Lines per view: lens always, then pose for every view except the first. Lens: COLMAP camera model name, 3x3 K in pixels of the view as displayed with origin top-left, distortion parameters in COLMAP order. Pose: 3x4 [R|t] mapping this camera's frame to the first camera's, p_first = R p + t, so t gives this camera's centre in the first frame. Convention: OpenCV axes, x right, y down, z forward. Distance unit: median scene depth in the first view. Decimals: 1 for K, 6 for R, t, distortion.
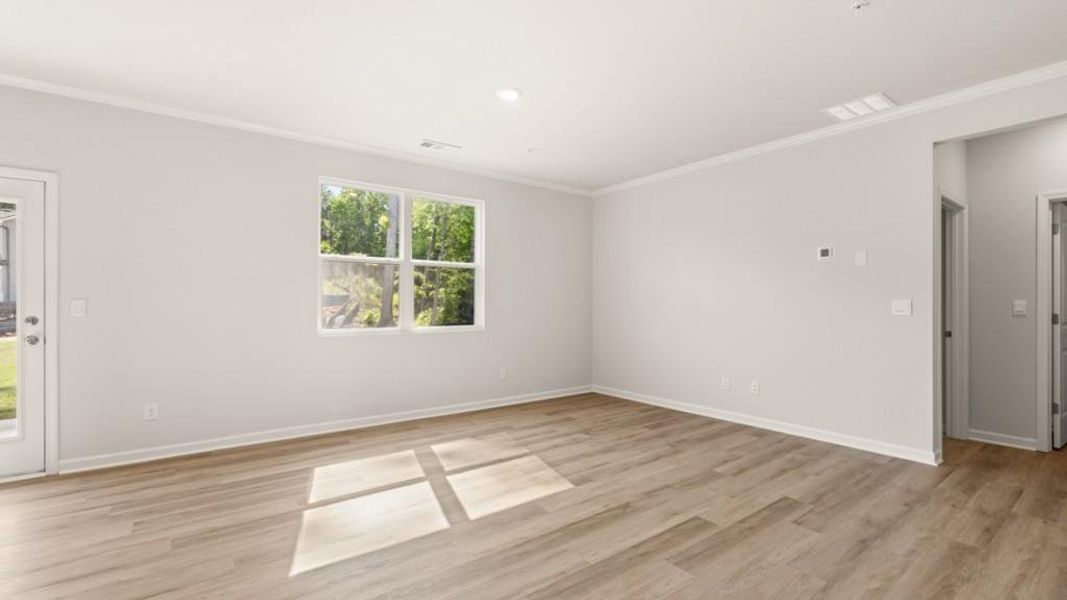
lens RADIAL K [[460.8, 0, 531.0], [0, 460.8, 305.5], [0, 0, 1]] dist [-0.000953, -0.000124]
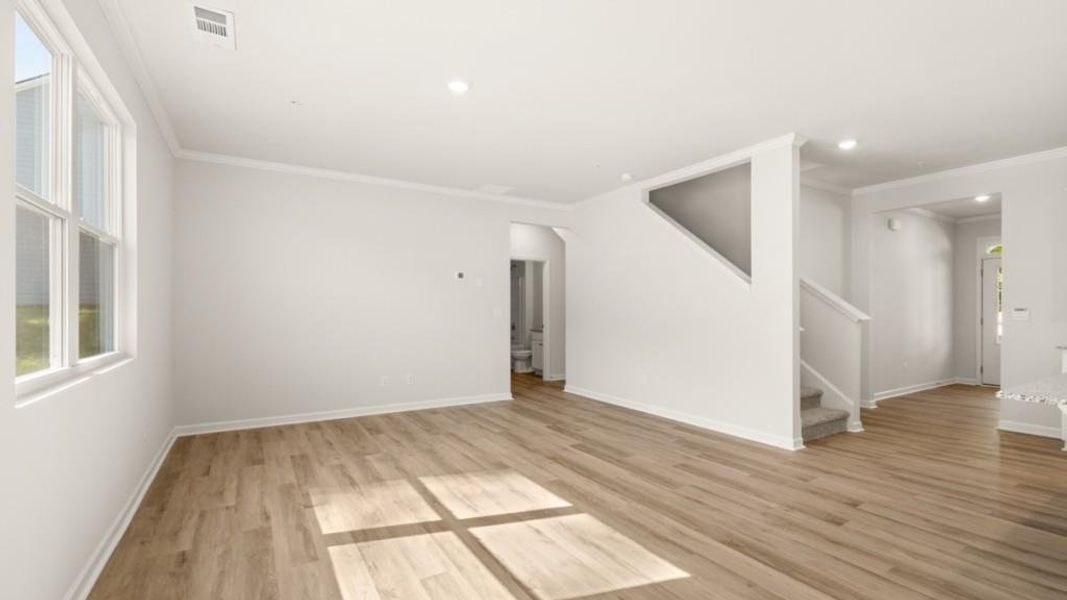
lens RADIAL K [[460.8, 0, 531.0], [0, 460.8, 305.5], [0, 0, 1]] dist [-0.000953, -0.000124]
pose [[0.094078, 0.010001, 0.995515, -0.995767], [0.001924, 0.999946, -0.010228, -0.003519], [-0.995563, 0.002878, 0.094053, 0.789821]]
